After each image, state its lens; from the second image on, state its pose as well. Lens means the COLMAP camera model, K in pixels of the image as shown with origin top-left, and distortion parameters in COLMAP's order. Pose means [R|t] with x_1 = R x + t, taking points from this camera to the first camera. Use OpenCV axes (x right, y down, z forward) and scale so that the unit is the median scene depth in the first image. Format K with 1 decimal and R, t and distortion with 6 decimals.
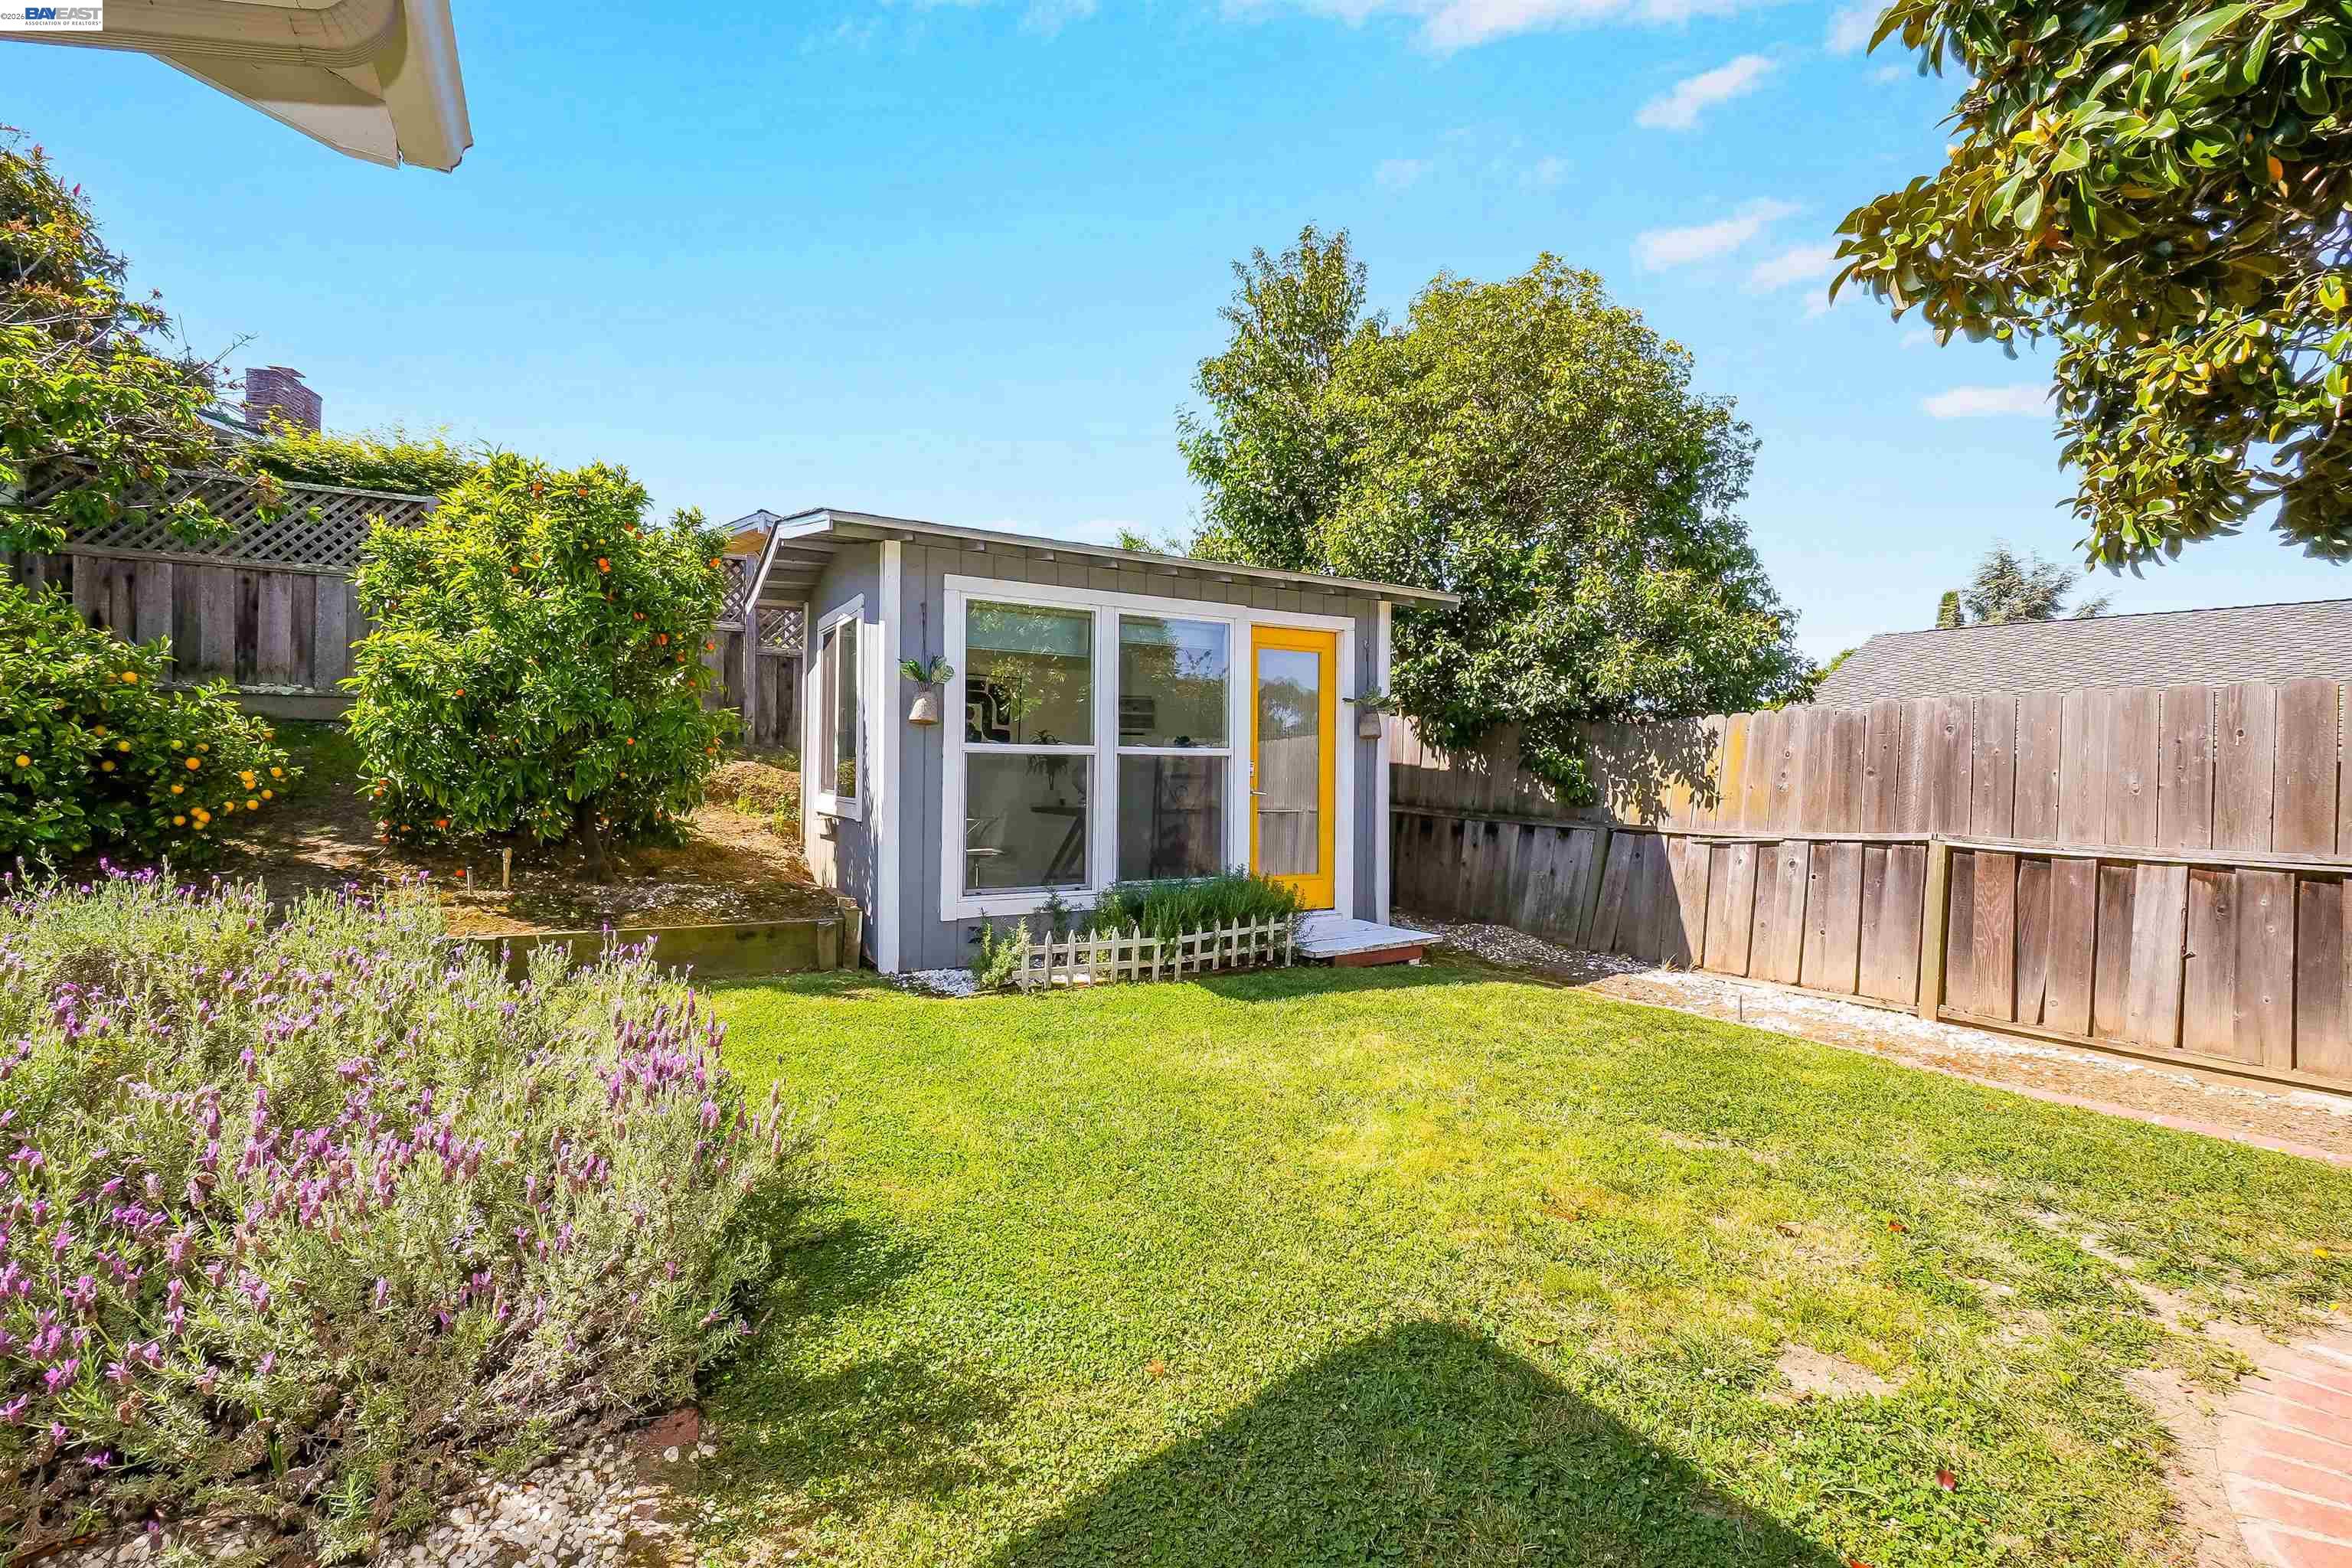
lens RADIAL K [[1002.7, 0, 1201.0], [0, 1002.7, 791.5], [0, 0, 1]] dist [-0.001949, 0.001333]
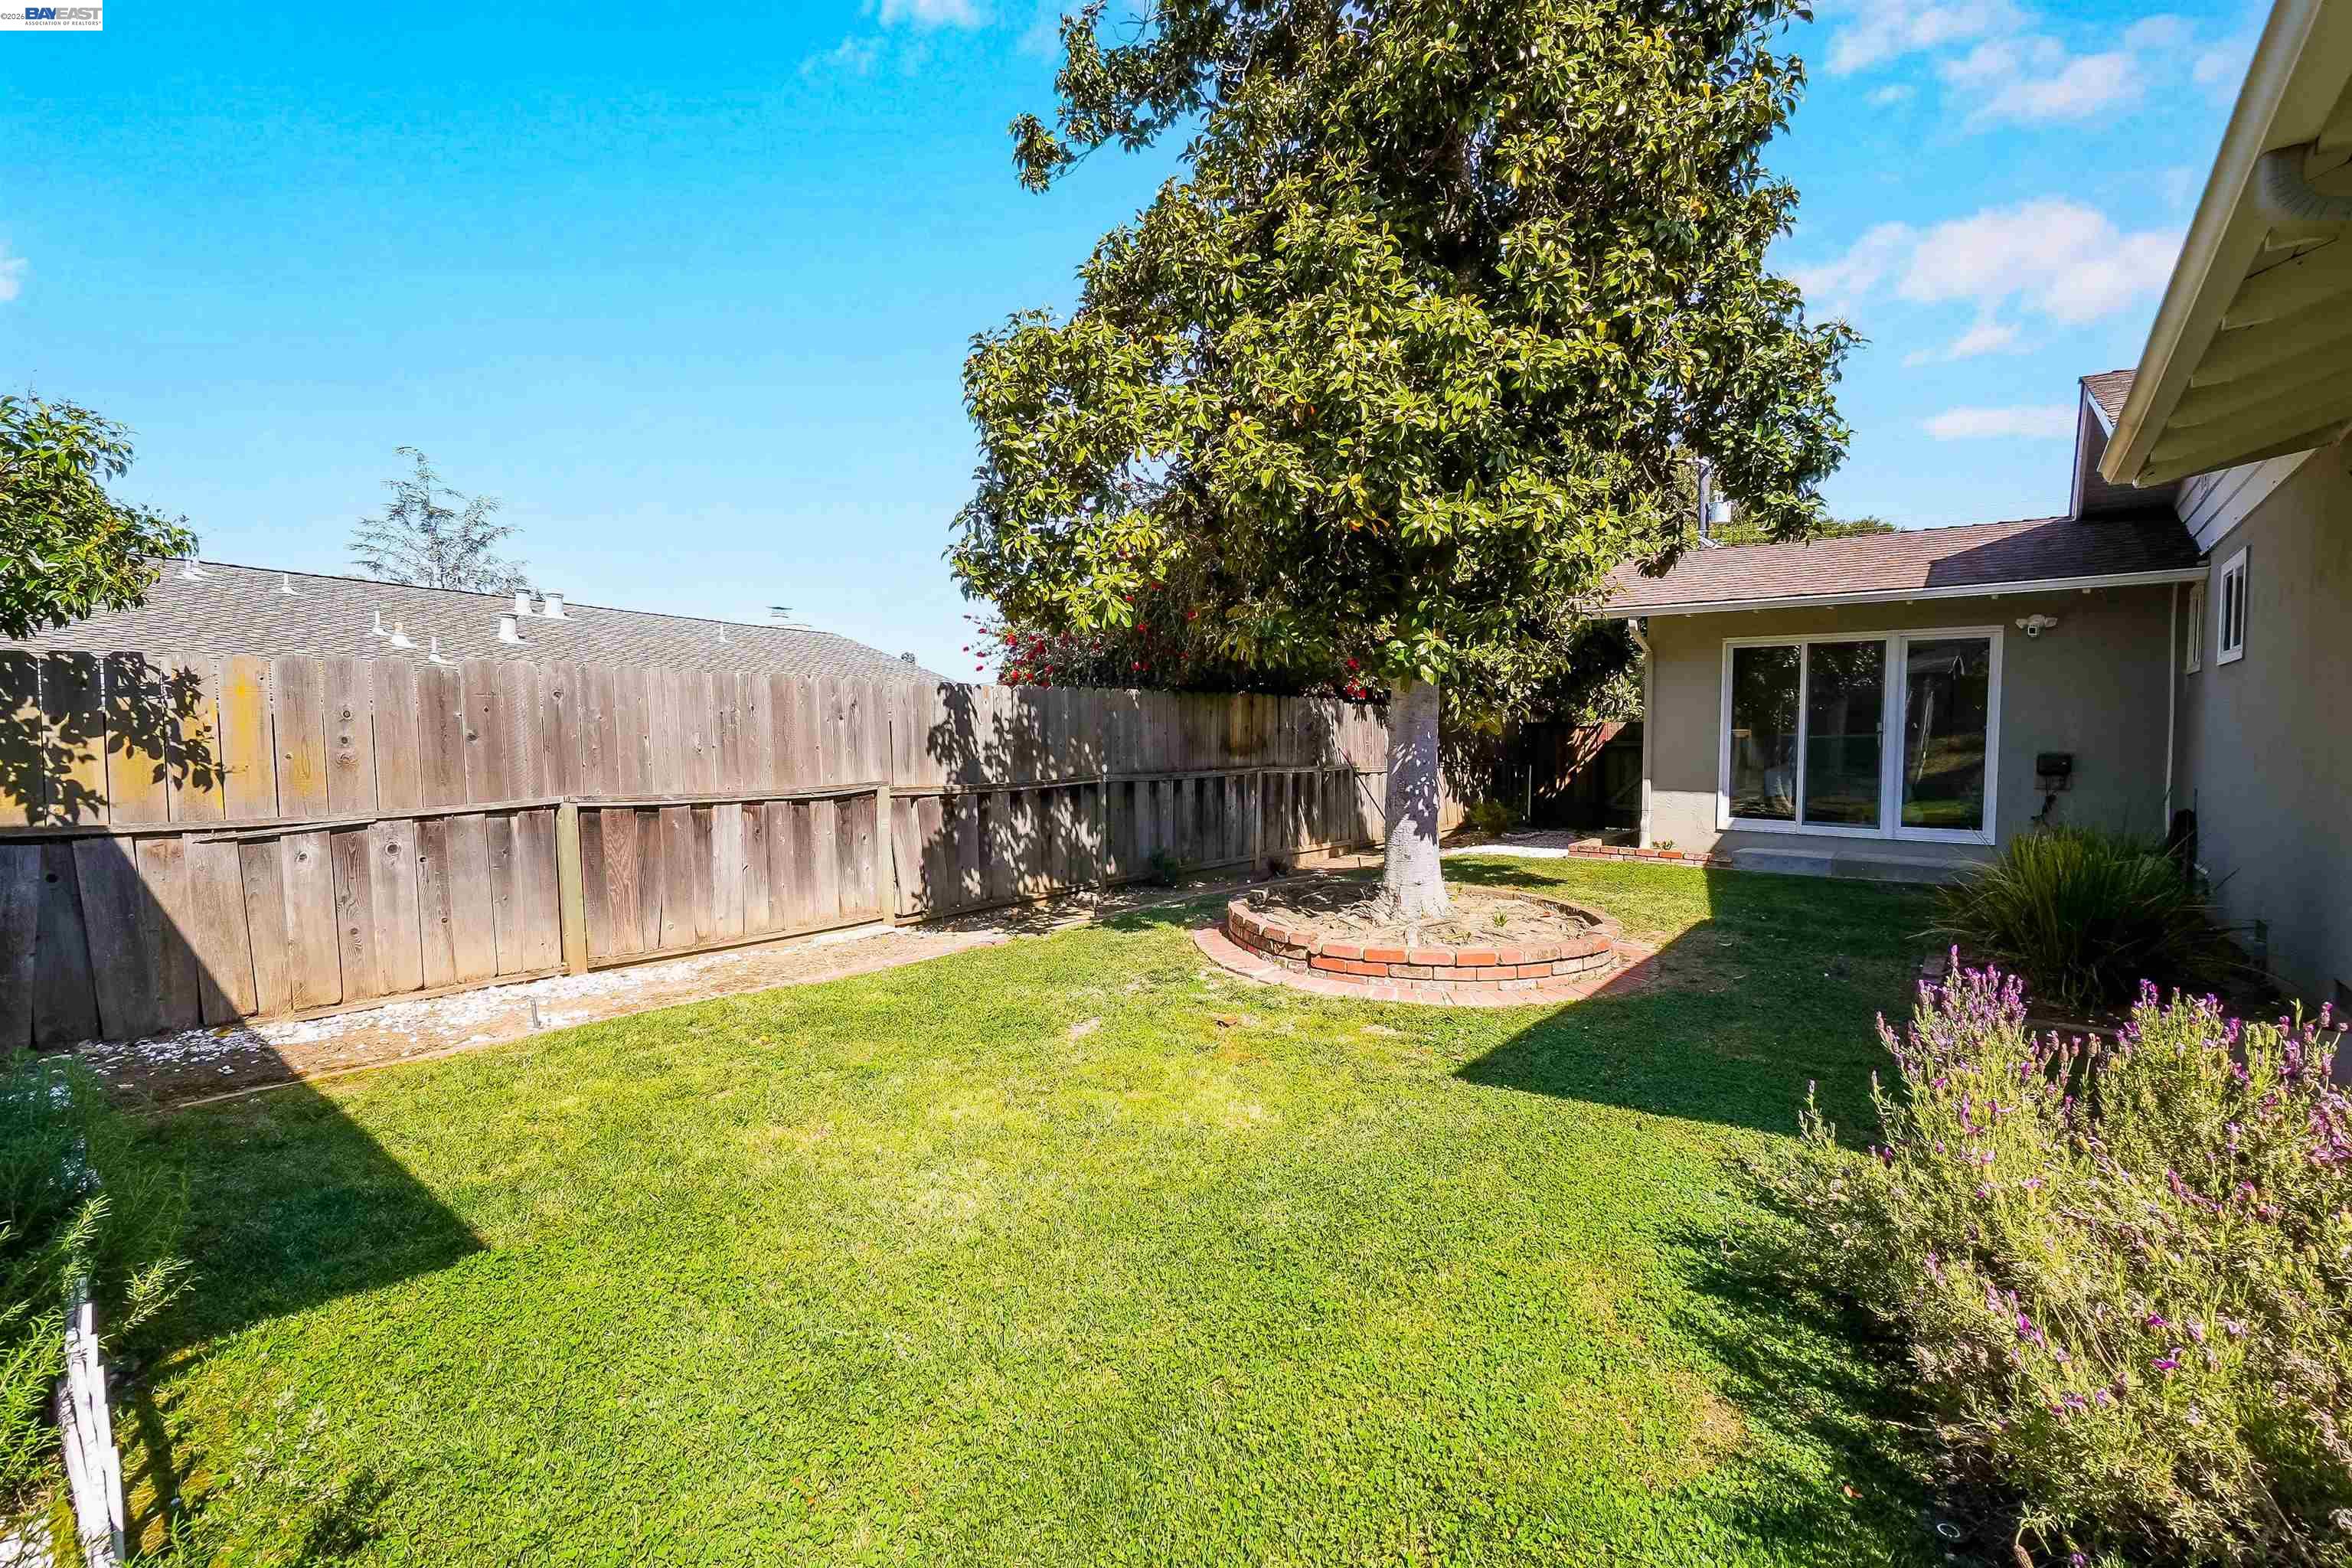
lens RADIAL K [[1002.7, 0, 1184.6], [0, 1002.7, 785.4], [0, 0, 1]] dist [-0.001949, 0.001333]
pose [[-0.338260, -0.062505, 0.938975, -0.373086], [0.001073, 0.997765, 0.066805, -0.031155], [-0.941052, 0.023605, -0.337437, 0.628519]]
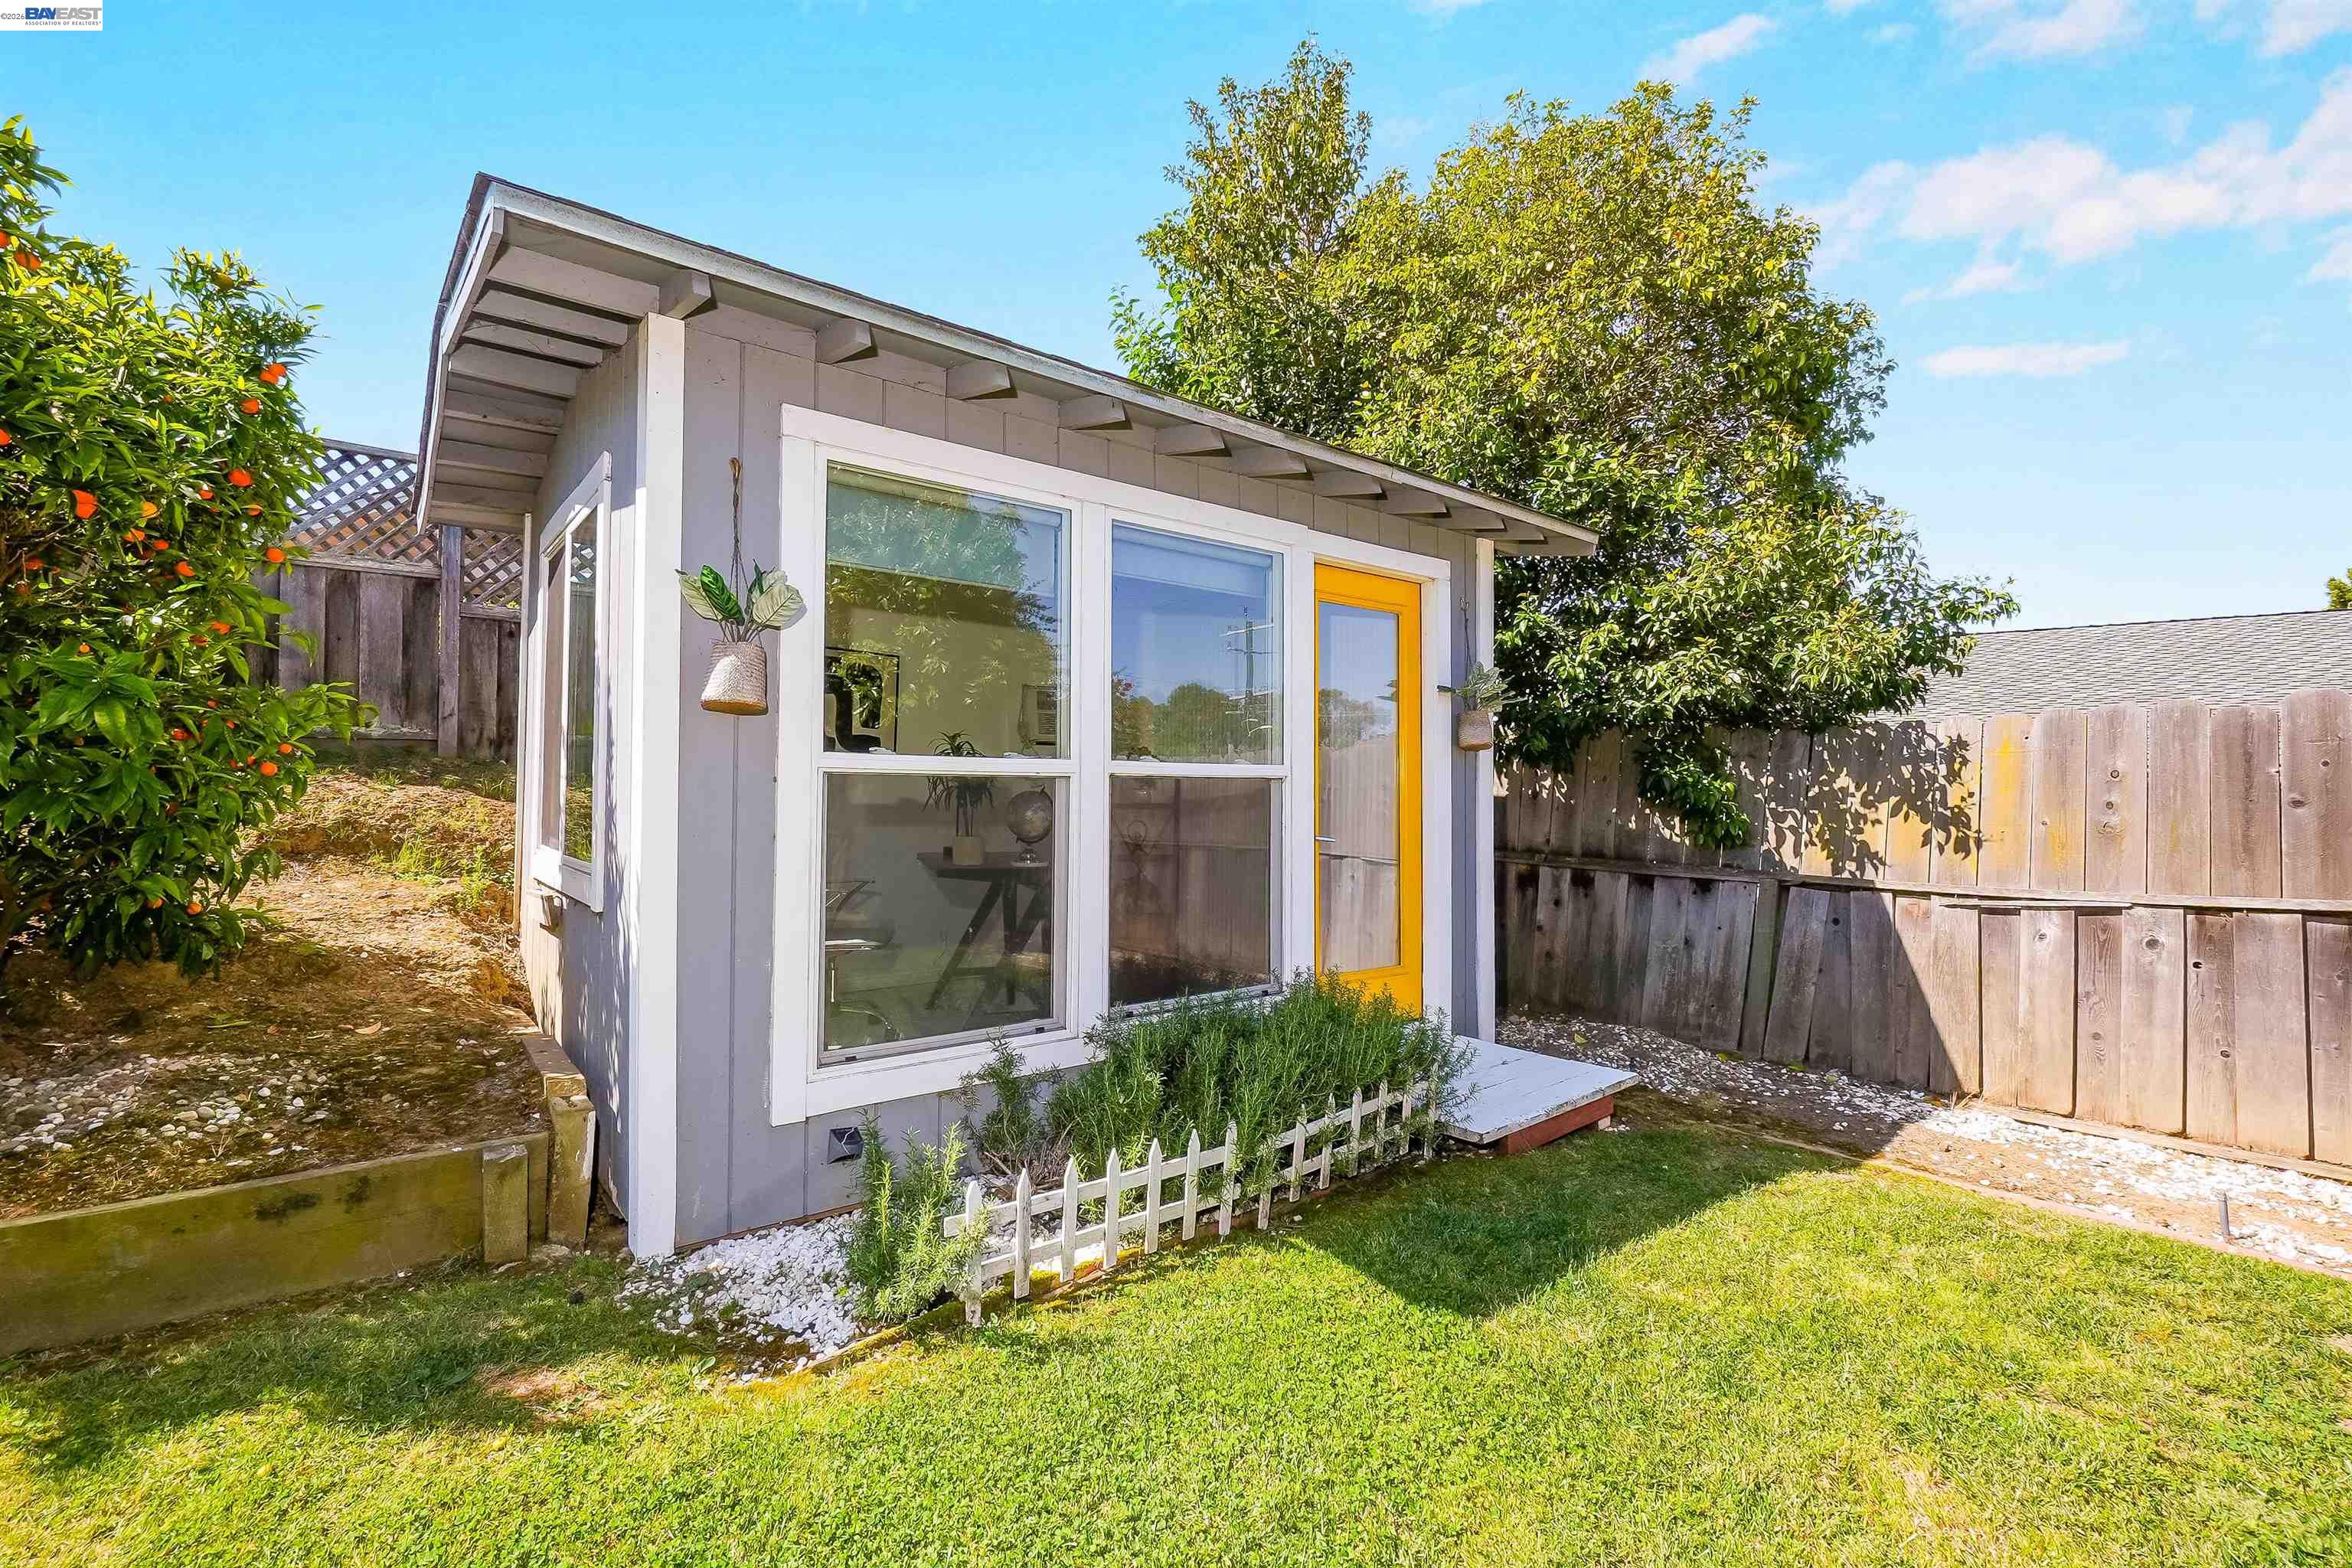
lens RADIAL K [[1002.7, 0, 1185.3], [0, 1002.7, 789.2], [0, 0, 1]] dist [-0.001949, 0.001333]
pose [[0.989660, -0.002608, 0.143410, -0.112855], [0.005701, 0.999760, -0.021158, -0.016223], [-0.143321, 0.021757, 0.989437, 0.423096]]
